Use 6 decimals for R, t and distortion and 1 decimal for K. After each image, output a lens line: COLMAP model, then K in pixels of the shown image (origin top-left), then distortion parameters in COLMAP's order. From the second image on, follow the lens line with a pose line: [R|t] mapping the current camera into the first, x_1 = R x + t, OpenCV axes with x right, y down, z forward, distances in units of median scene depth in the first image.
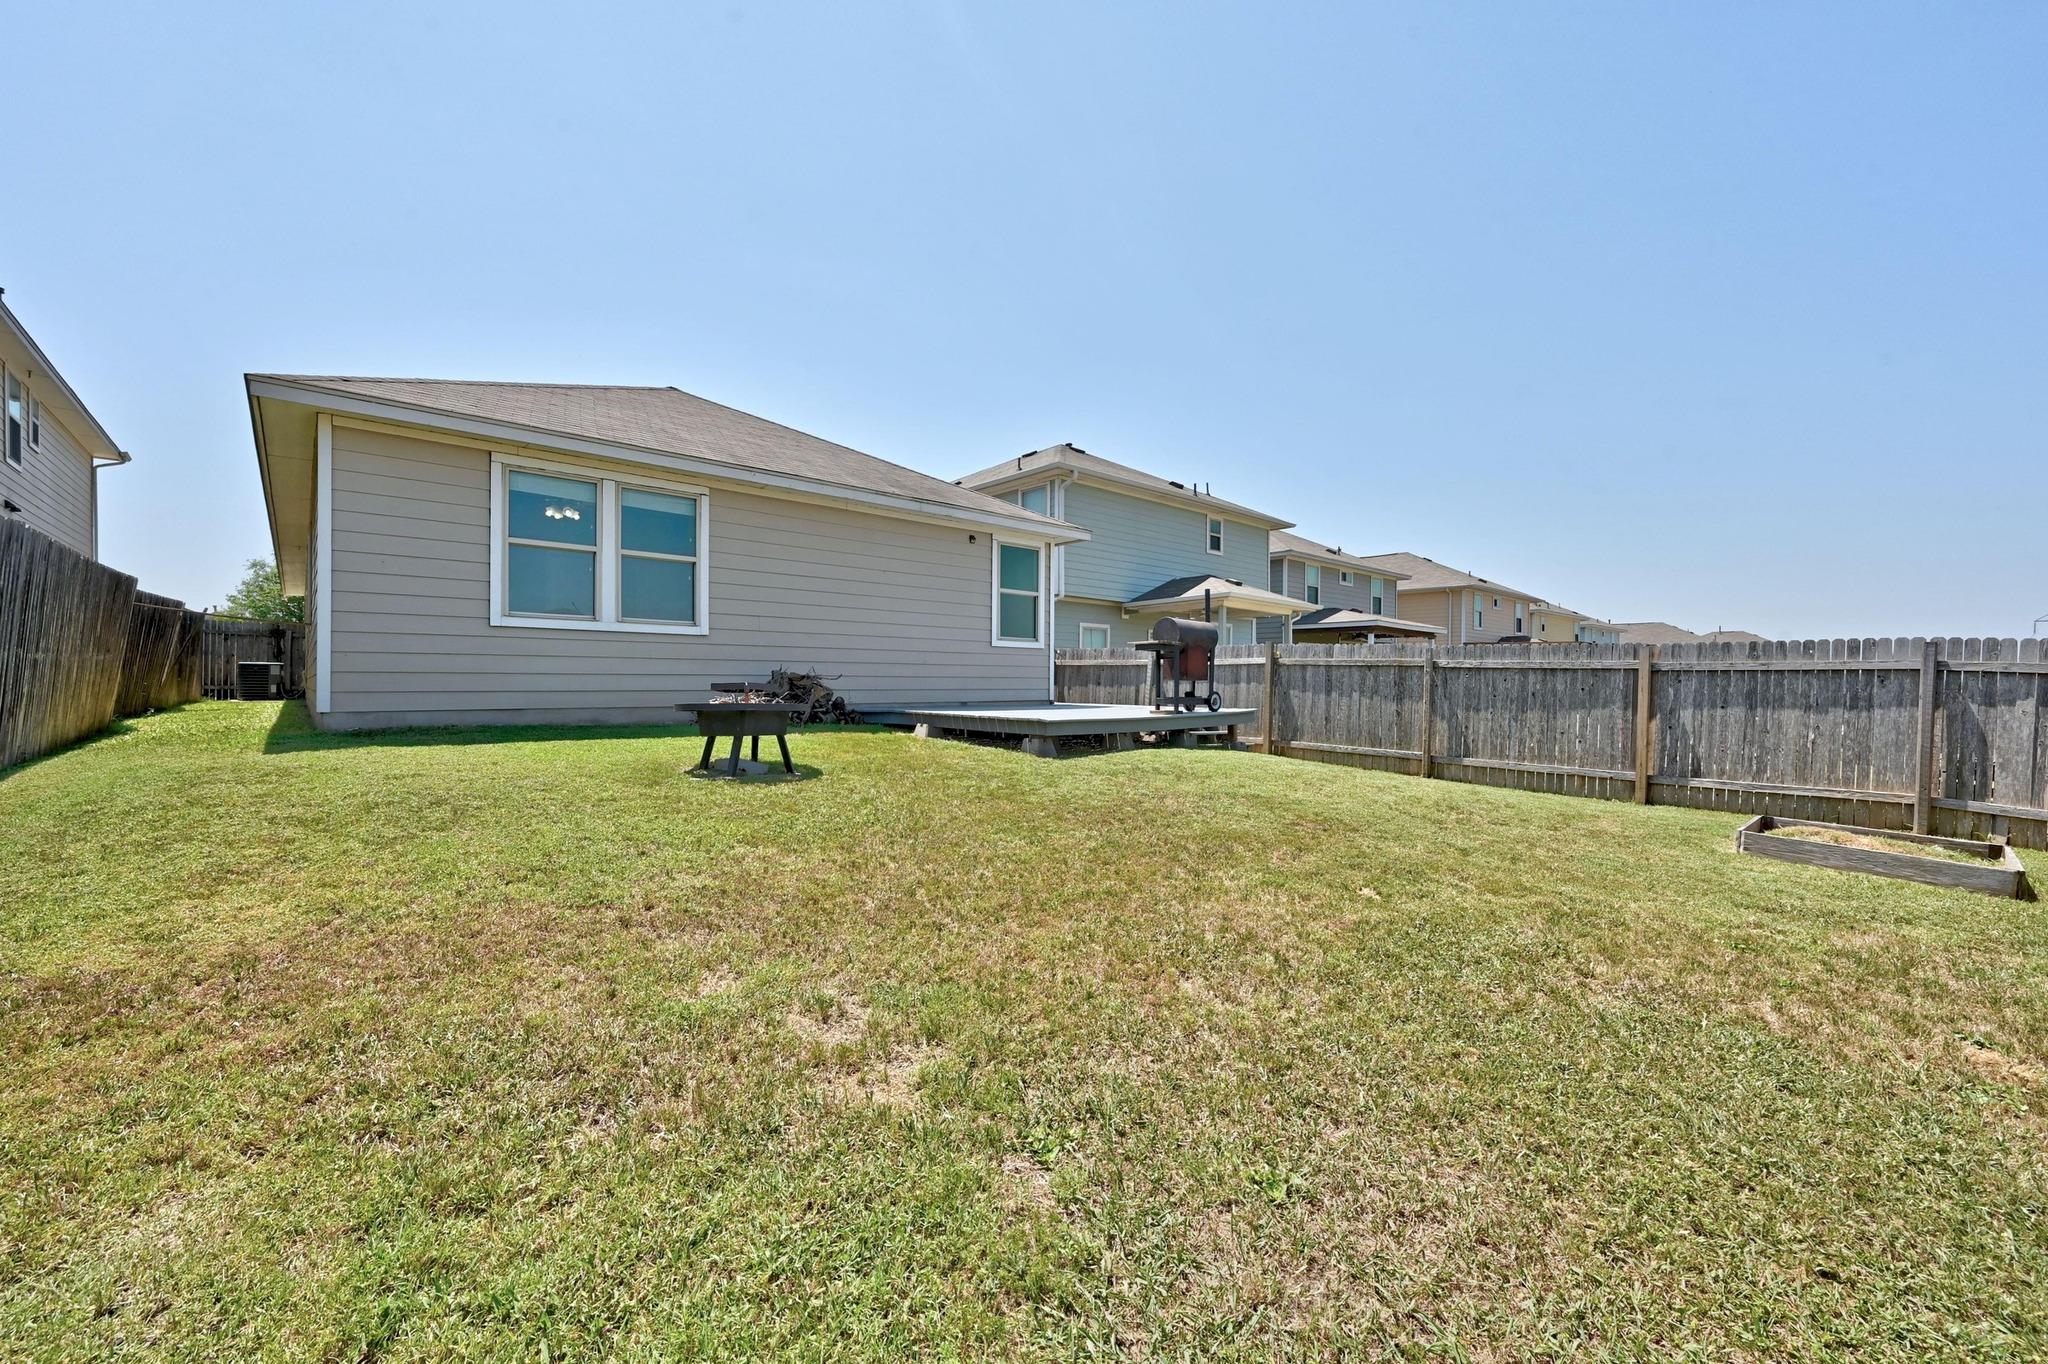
lens RADIAL K [[819.1, 0, 1020.1], [0, 819.1, 682.4], [0, 0, 1]] dist [-0.002386, 0.000015]
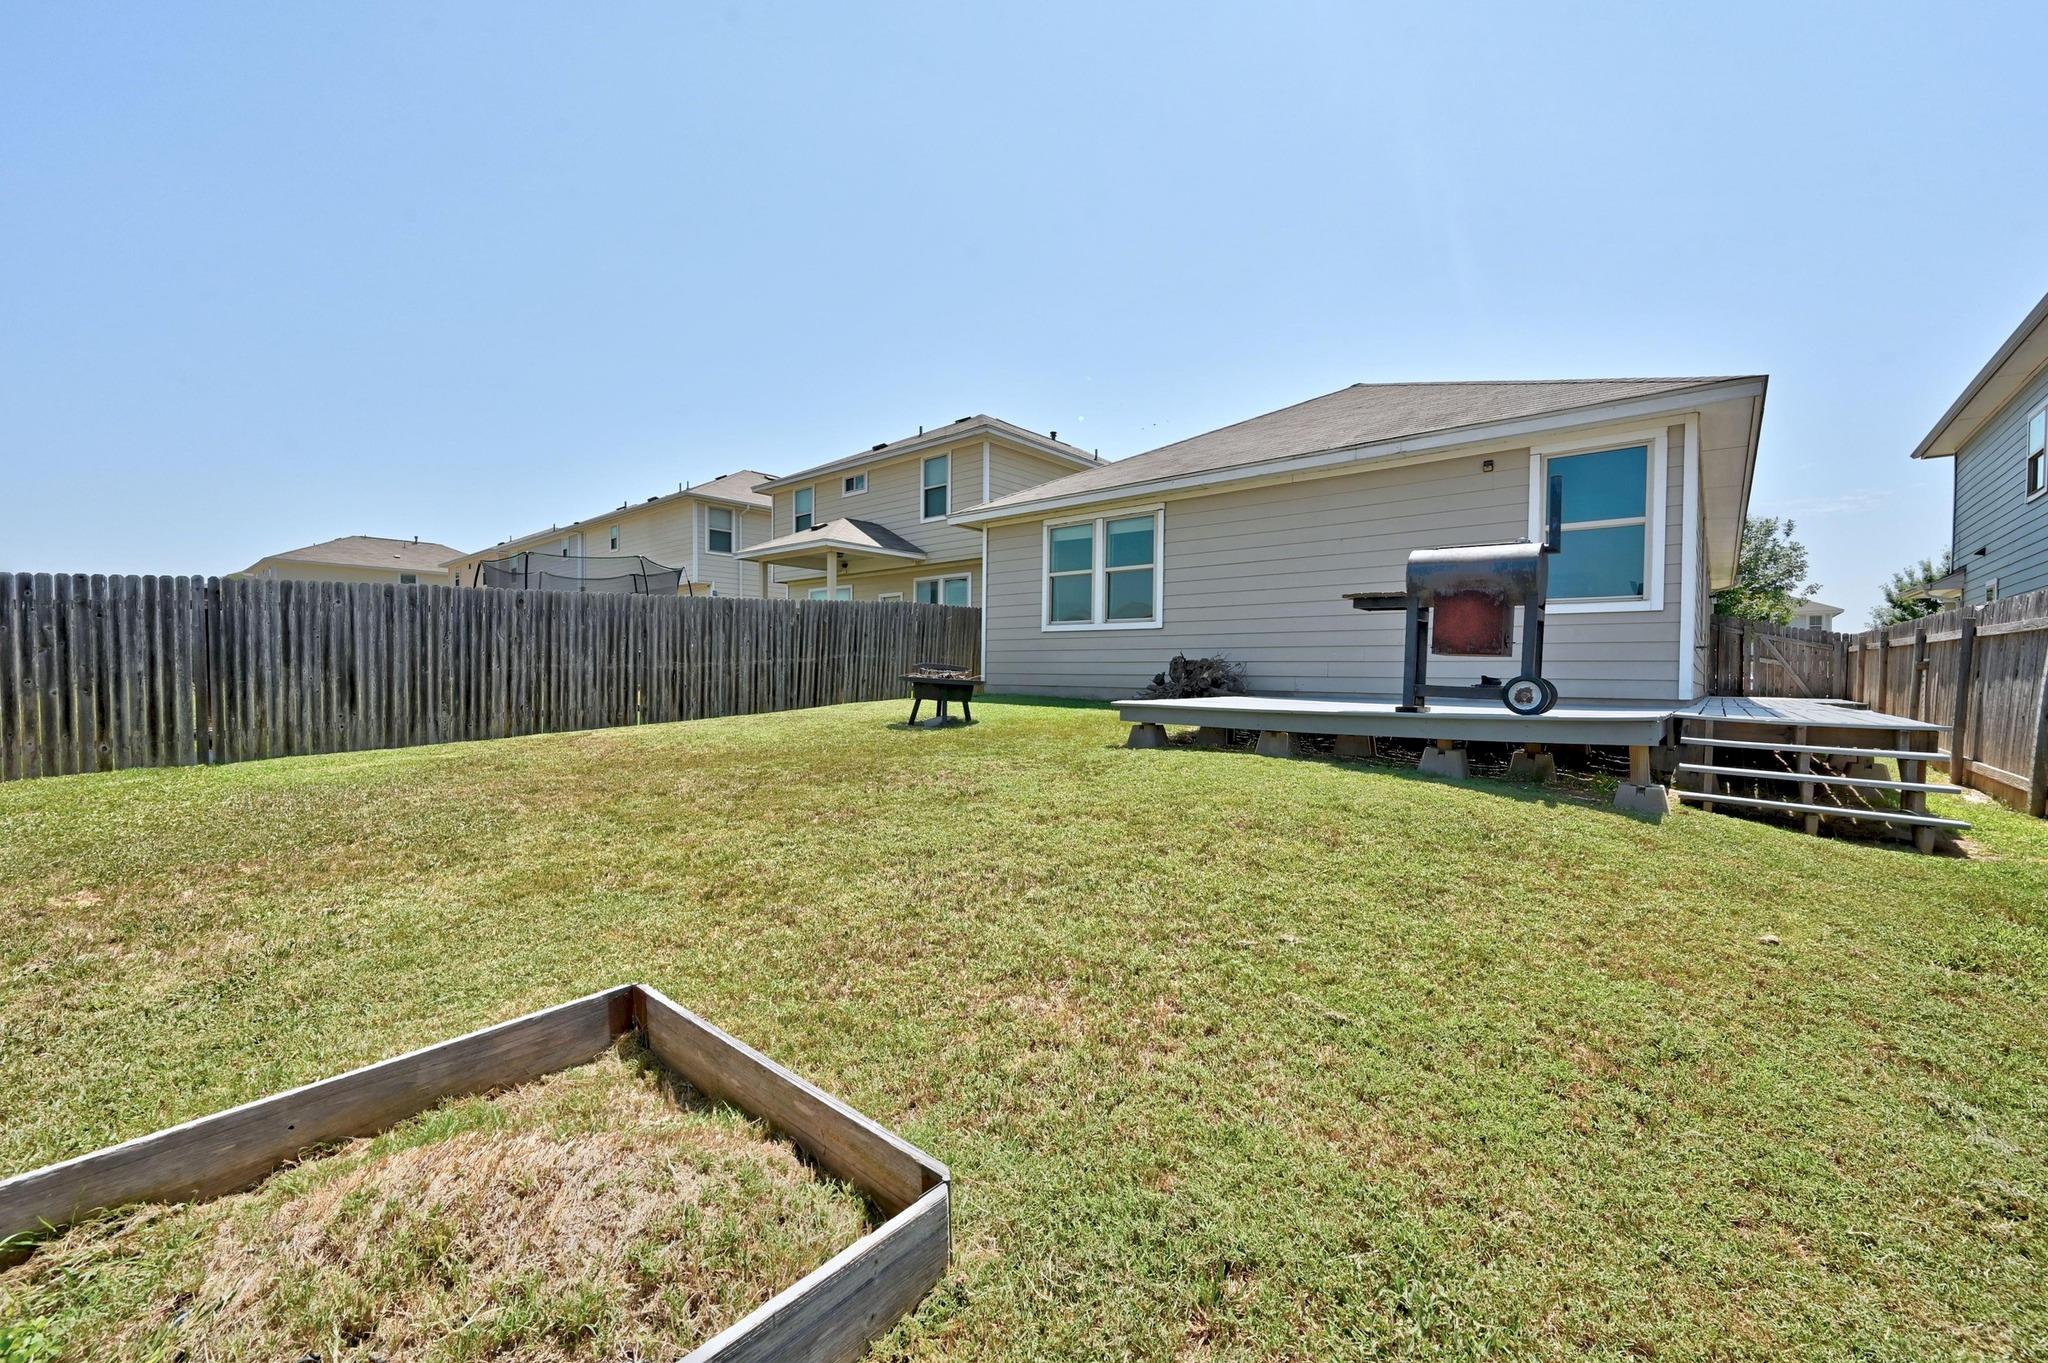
lens RADIAL K [[819.1, 0, 1020.1], [0, 819.1, 681.9], [0, 0, 1]] dist [-0.002386, 0.000015]
pose [[0.115968, 0.007031, -0.993228, 0.797875], [-0.007967, 0.999949, 0.006149, 0.014805], [0.993221, 0.007200, 0.116018, 0.686260]]
